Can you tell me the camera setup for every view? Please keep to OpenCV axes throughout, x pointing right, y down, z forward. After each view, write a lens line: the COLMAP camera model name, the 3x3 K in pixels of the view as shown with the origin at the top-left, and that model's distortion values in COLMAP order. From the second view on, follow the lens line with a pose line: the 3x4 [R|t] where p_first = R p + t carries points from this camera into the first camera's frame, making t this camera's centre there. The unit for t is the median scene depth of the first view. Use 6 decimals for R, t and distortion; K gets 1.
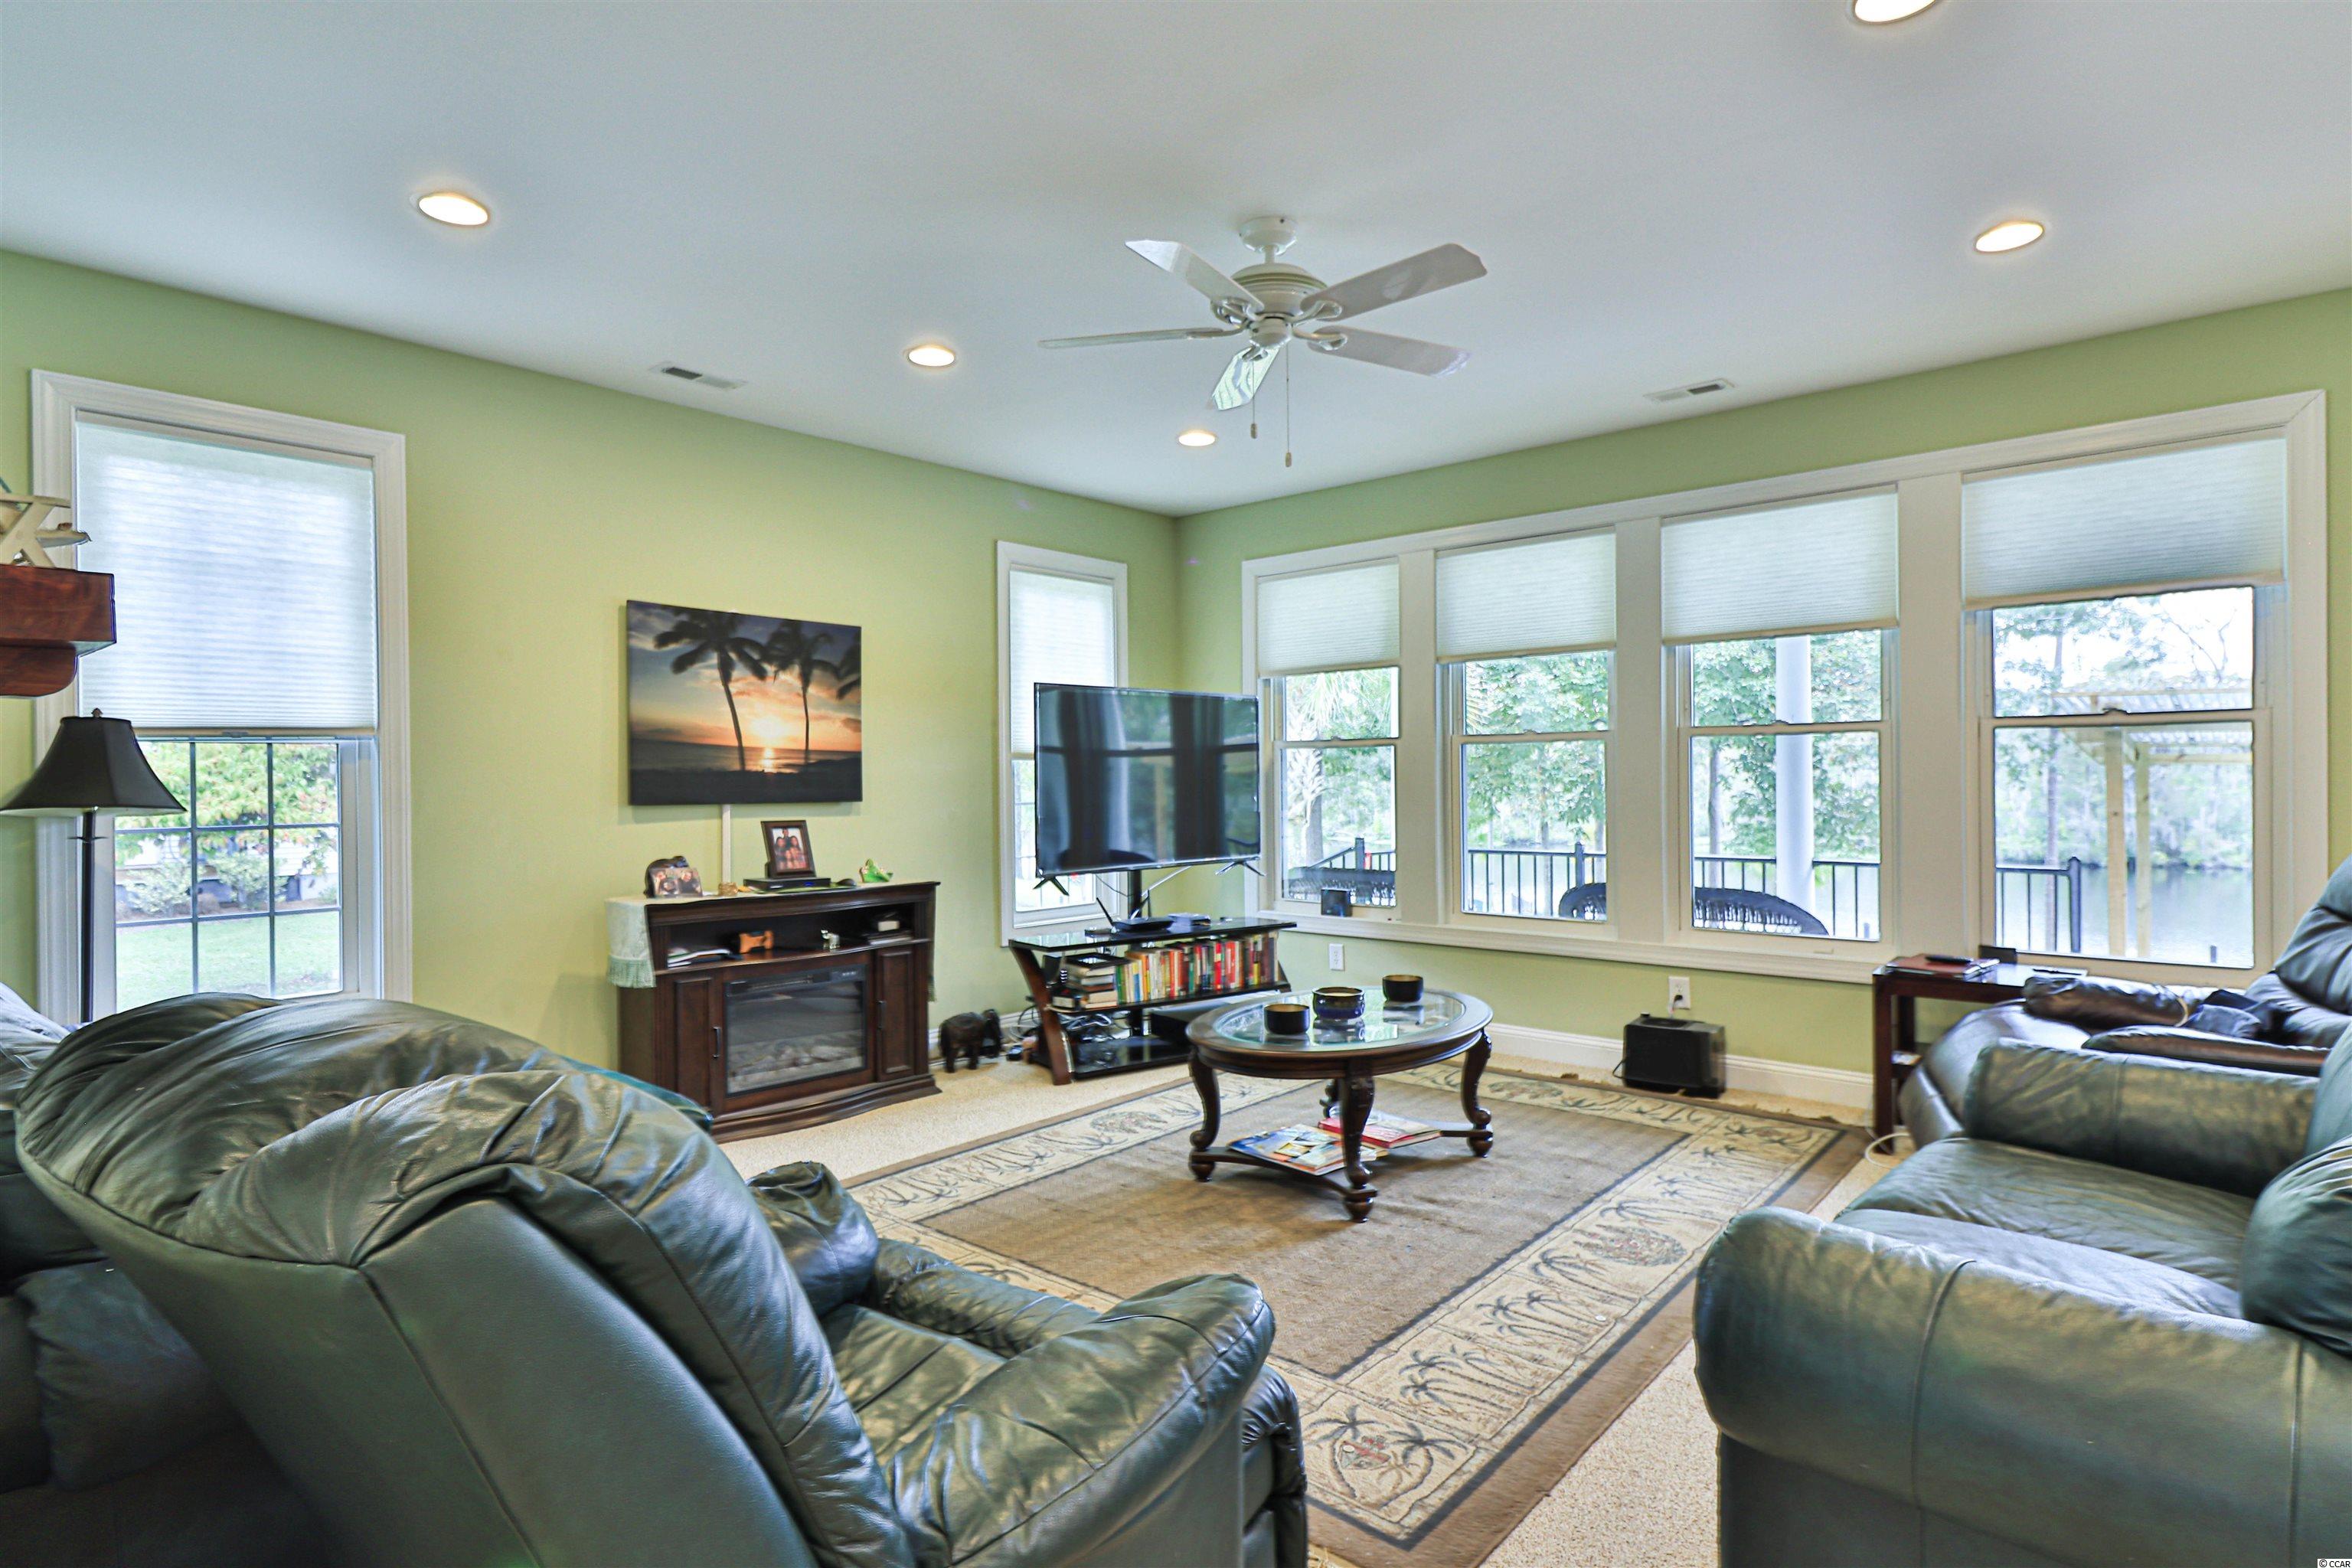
lens RADIAL K [[1222.2, 0, 1173.8], [0, 1222.2, 771.8], [0, 0, 1]] dist [-0.000035, 0.000270]
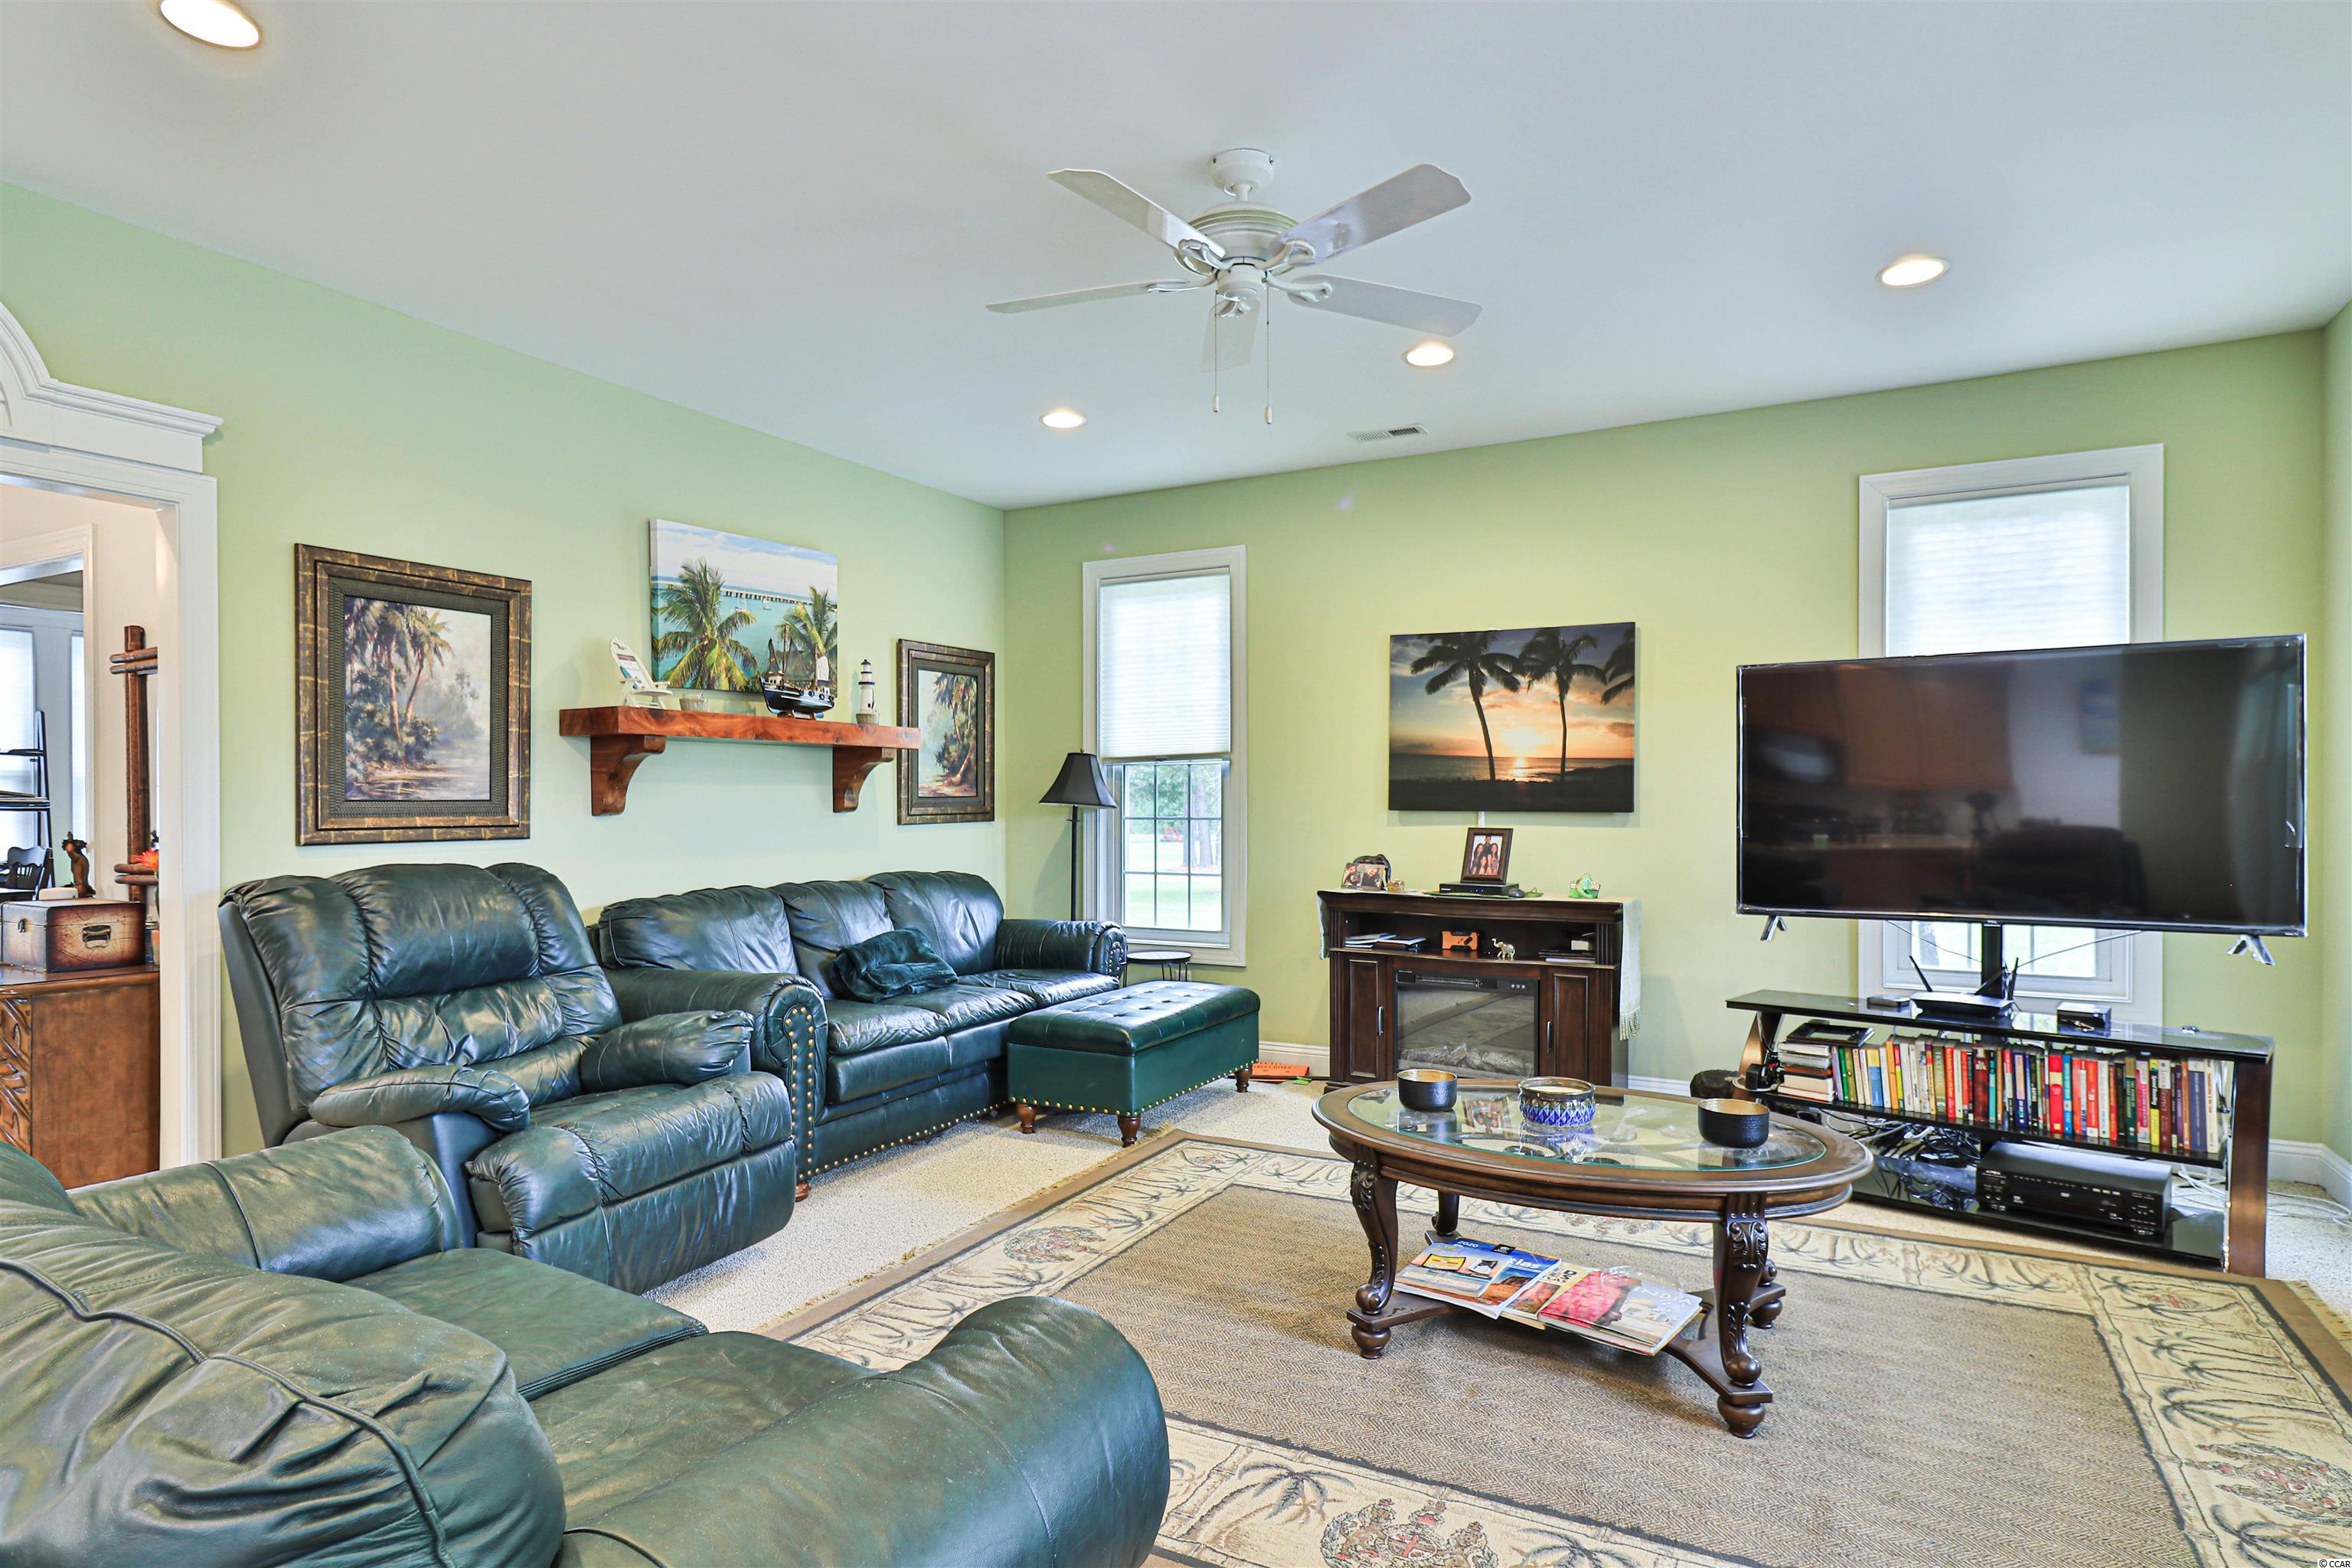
lens RADIAL K [[1247.4, 0, 1183.0], [0, 1247.4, 786.5], [0, 0, 1]] dist [0.001048, 0.000269]
pose [[0.231700, -0.000084, -0.972787, 0.631269], [0.003721, 0.999993, 0.000800, 0.002916], [0.972780, -0.003805, 0.231699, 0.494005]]
